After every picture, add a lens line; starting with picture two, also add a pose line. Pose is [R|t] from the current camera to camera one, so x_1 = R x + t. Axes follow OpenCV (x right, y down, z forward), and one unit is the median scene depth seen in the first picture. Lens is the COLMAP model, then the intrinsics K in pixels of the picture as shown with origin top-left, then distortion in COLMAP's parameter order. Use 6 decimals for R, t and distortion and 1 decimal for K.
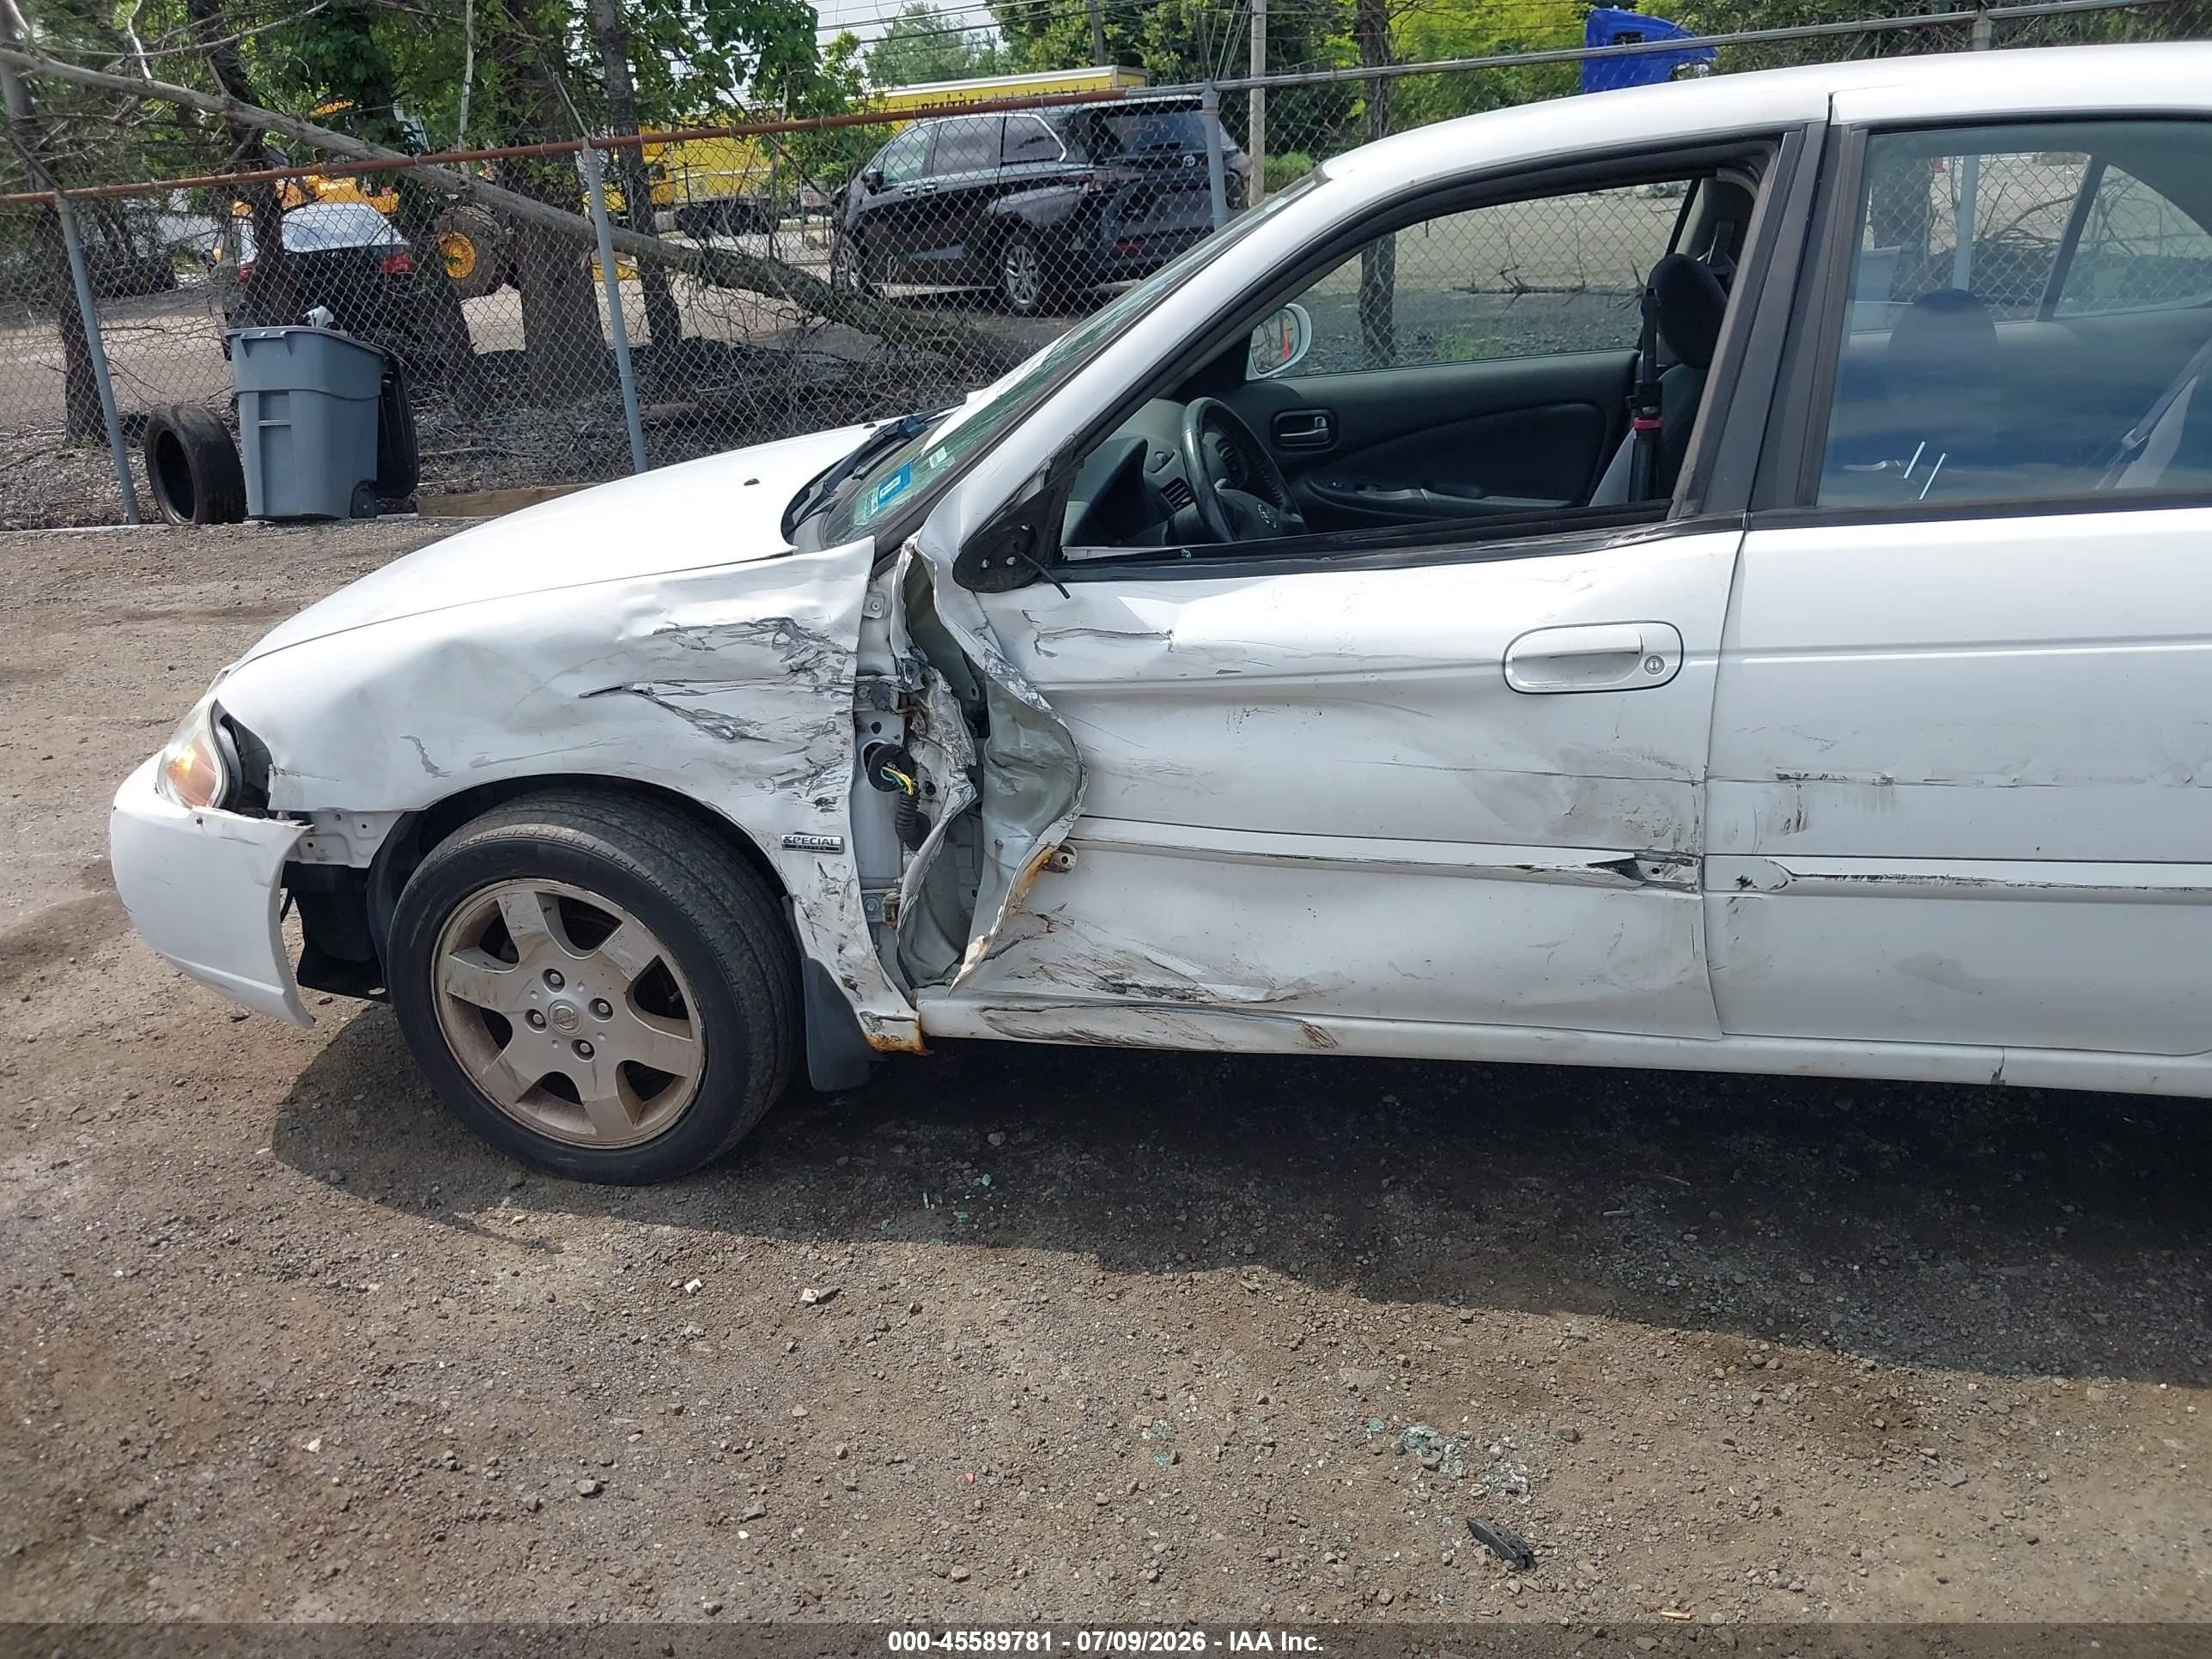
lens RADIAL K [[1735.6, 0, 1105.8], [0, 1735.6, 800.5], [0, 0, 1]] dist [0.006252, -0.008547]
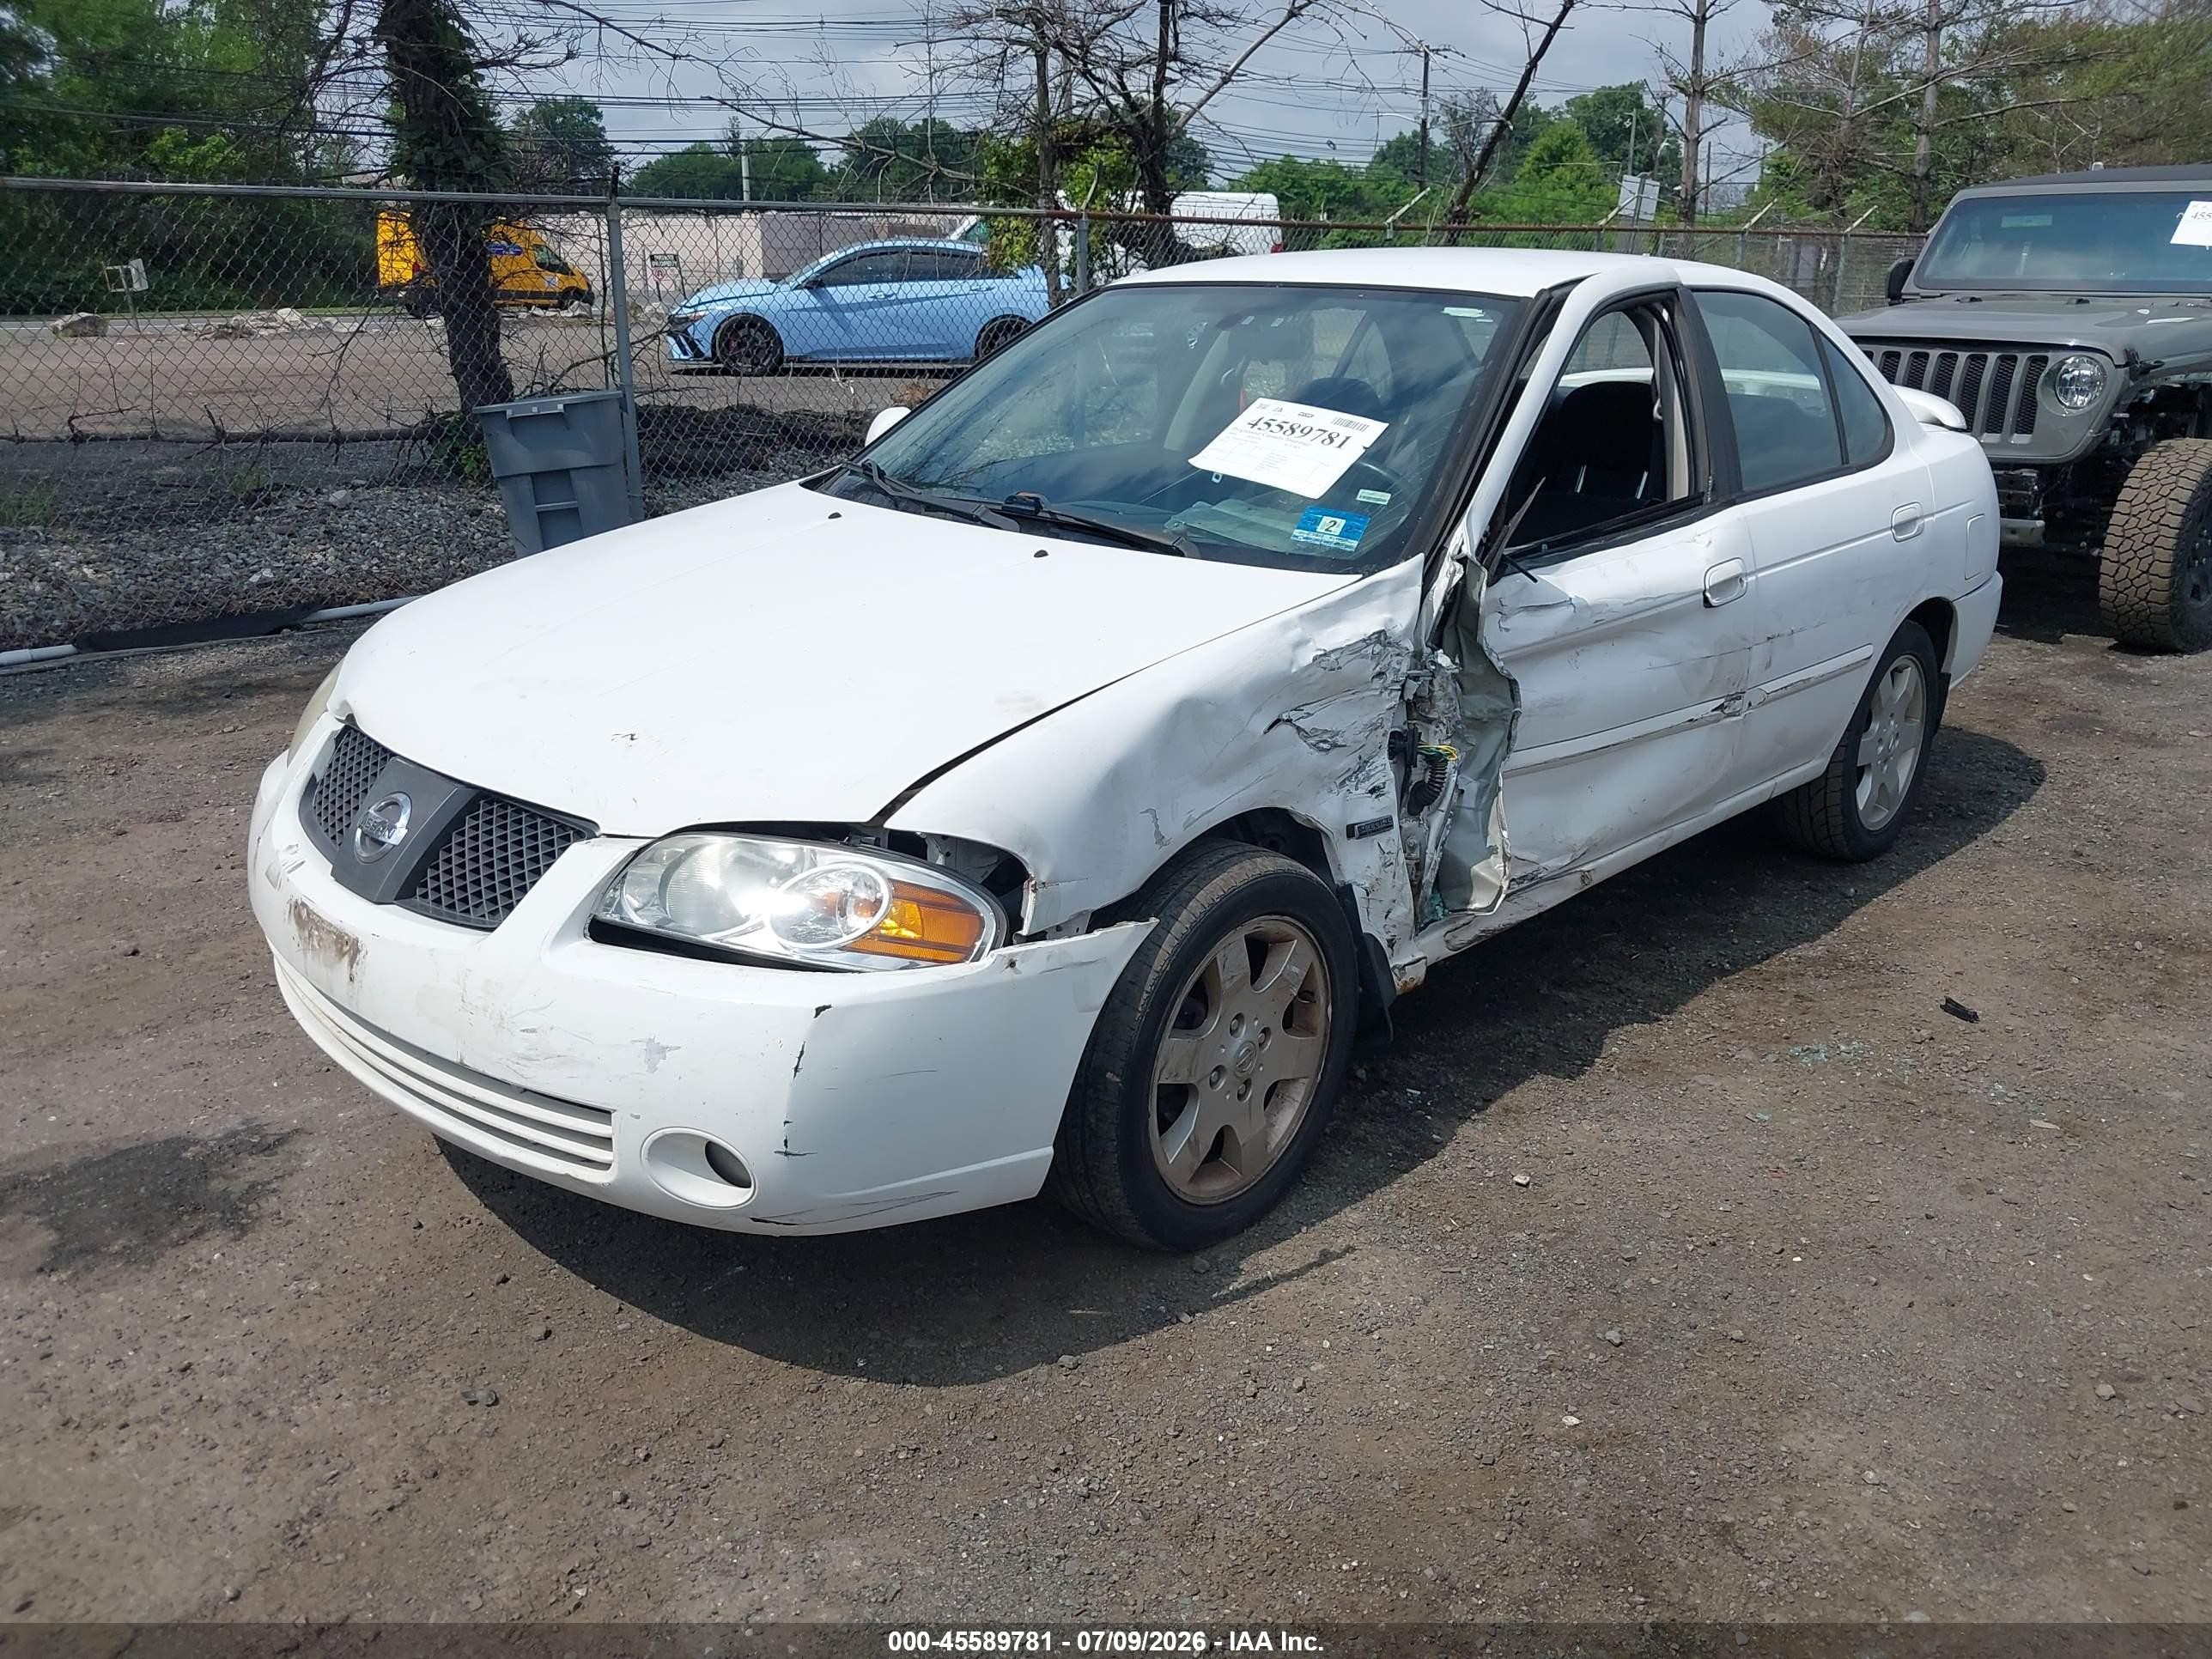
lens RADIAL K [[1786.8, 0, 1117.4], [0, 1786.8, 778.2], [0, 0, 1]] dist [0.018172, 0.002485]
pose [[0.490138, -0.164350, 0.856011, -1.278593], [0.261459, 0.964562, 0.035484, -0.094834], [-0.831507, 0.206419, 0.515739, 0.519820]]
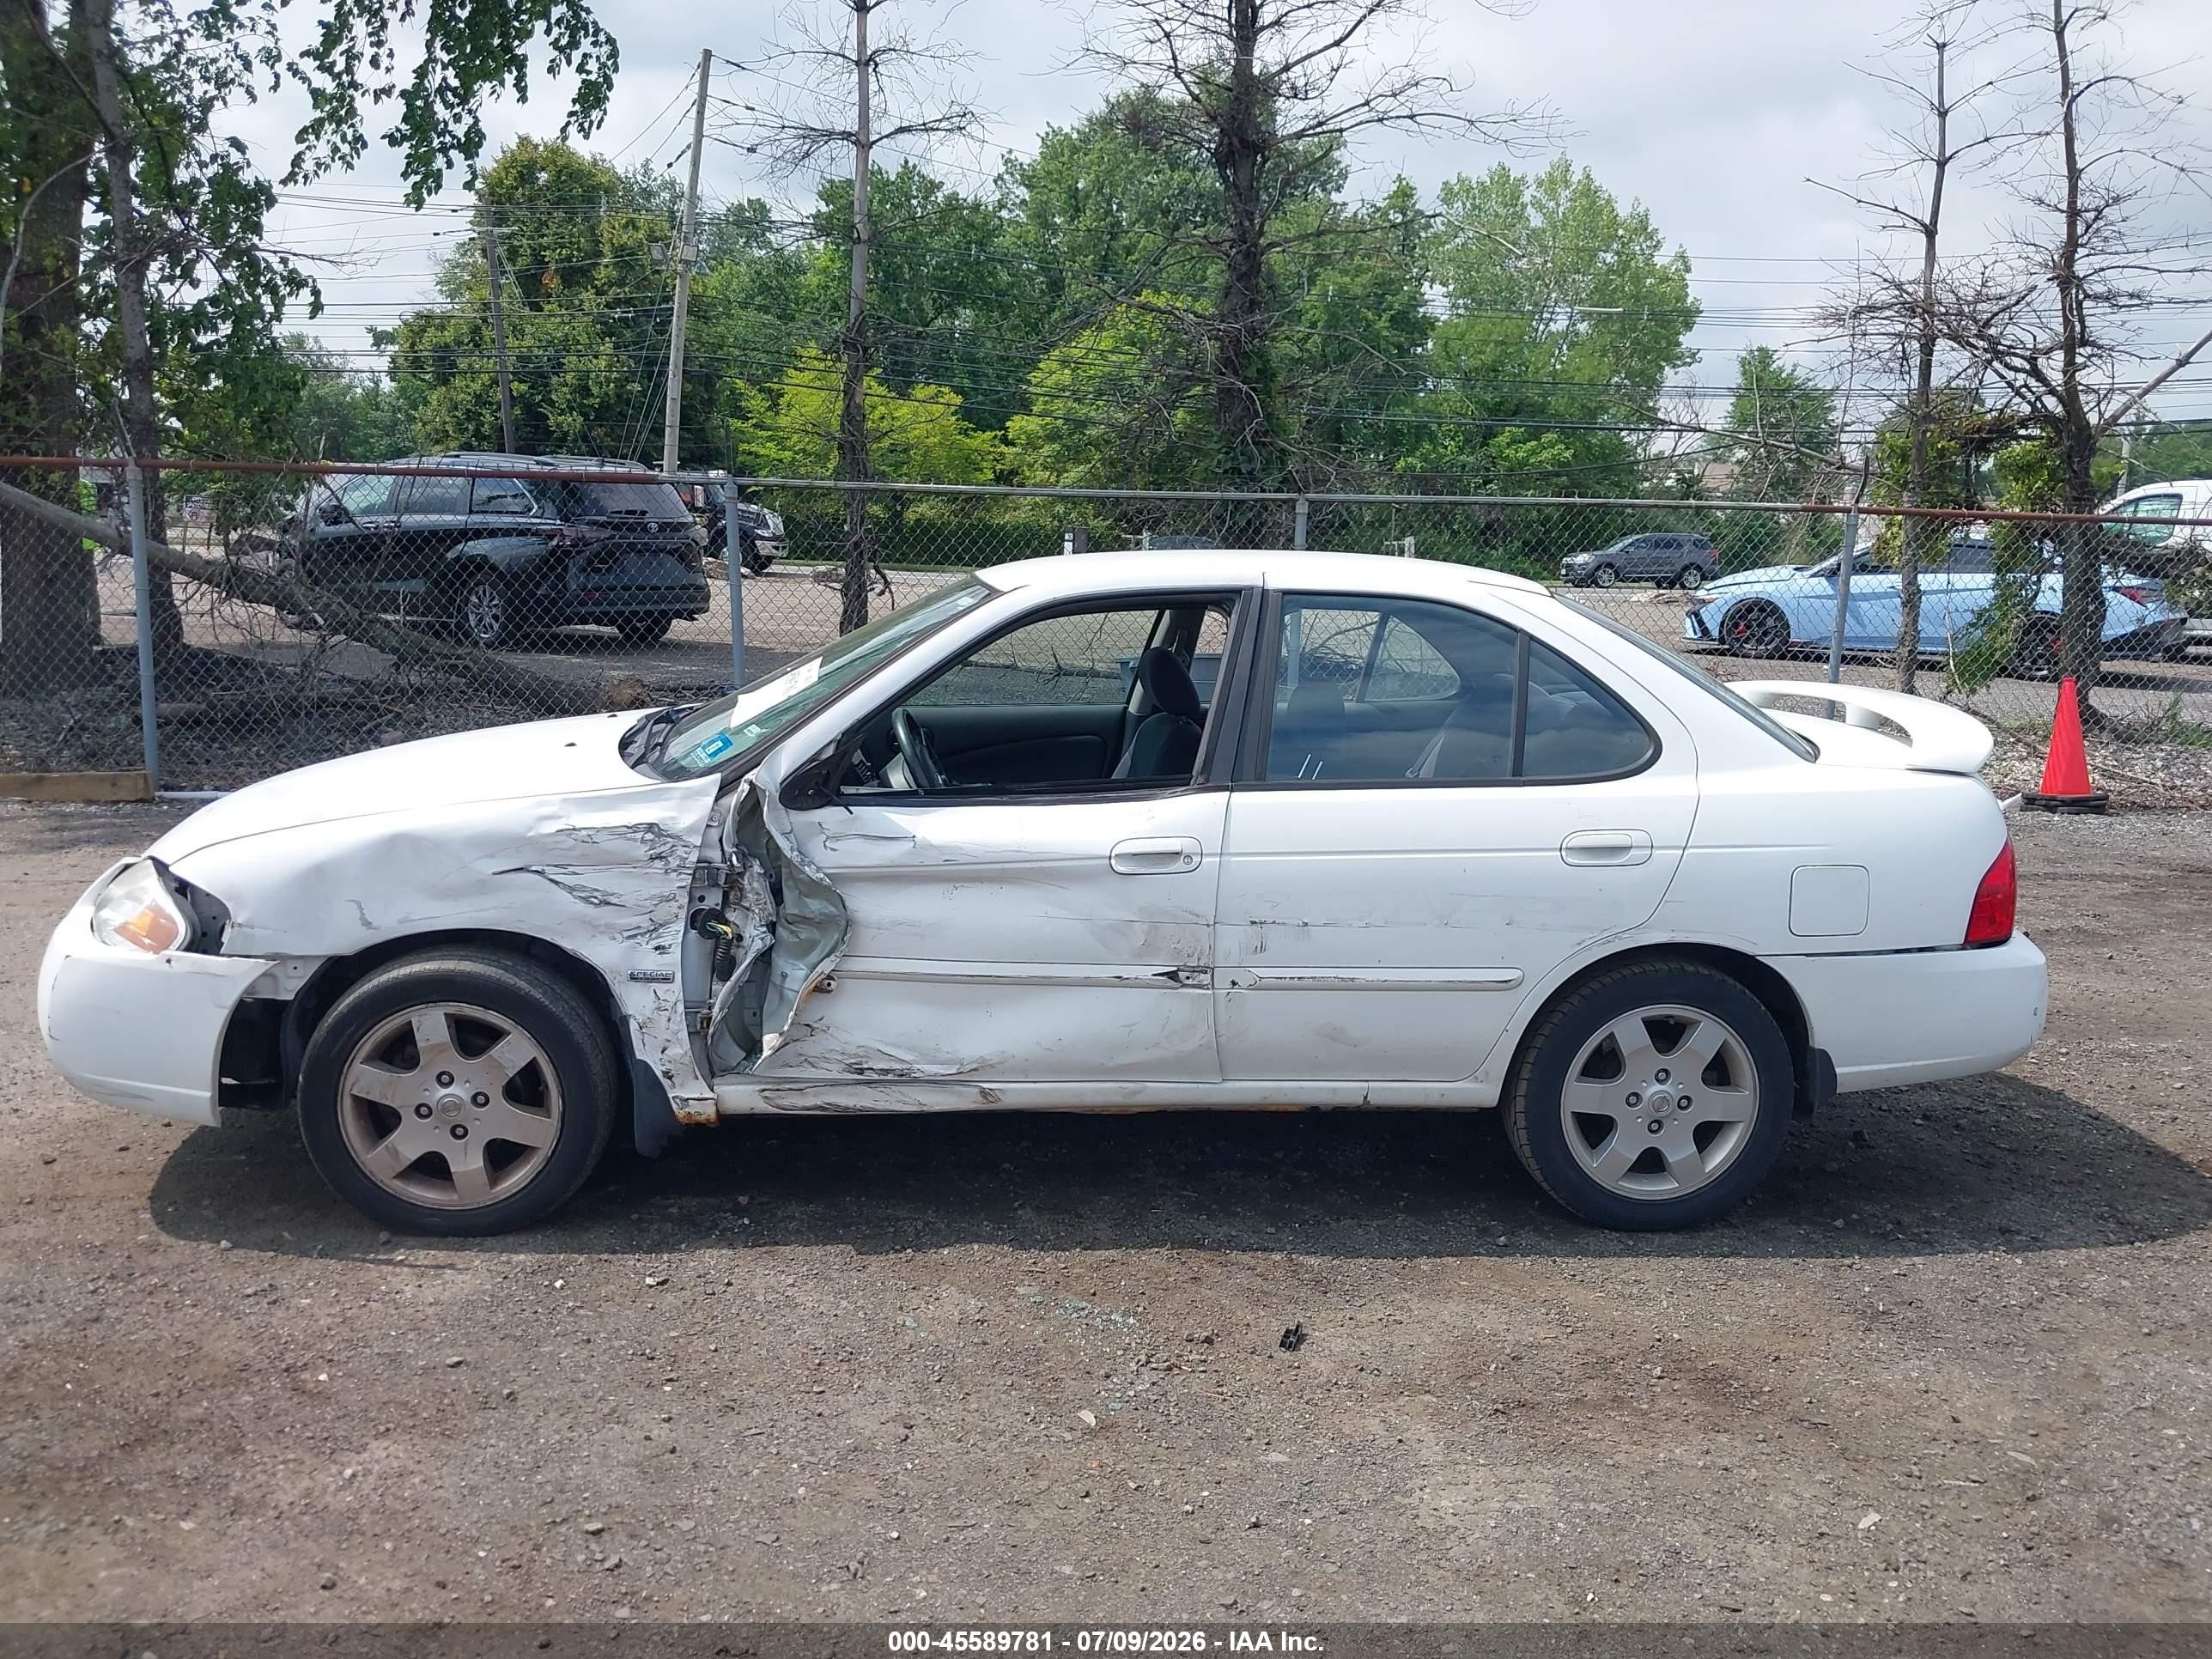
lens RADIAL K [[1786.8, 0, 1117.4], [0, 1786.8, 778.2], [0, 0, 1]] dist [0.018172, 0.002485]
pose [[0.934740, 0.054737, 0.351090, -0.345719], [0.022672, 0.976863, -0.212661, 0.195032], [-0.354608, 0.206742, 0.911872, -0.581740]]
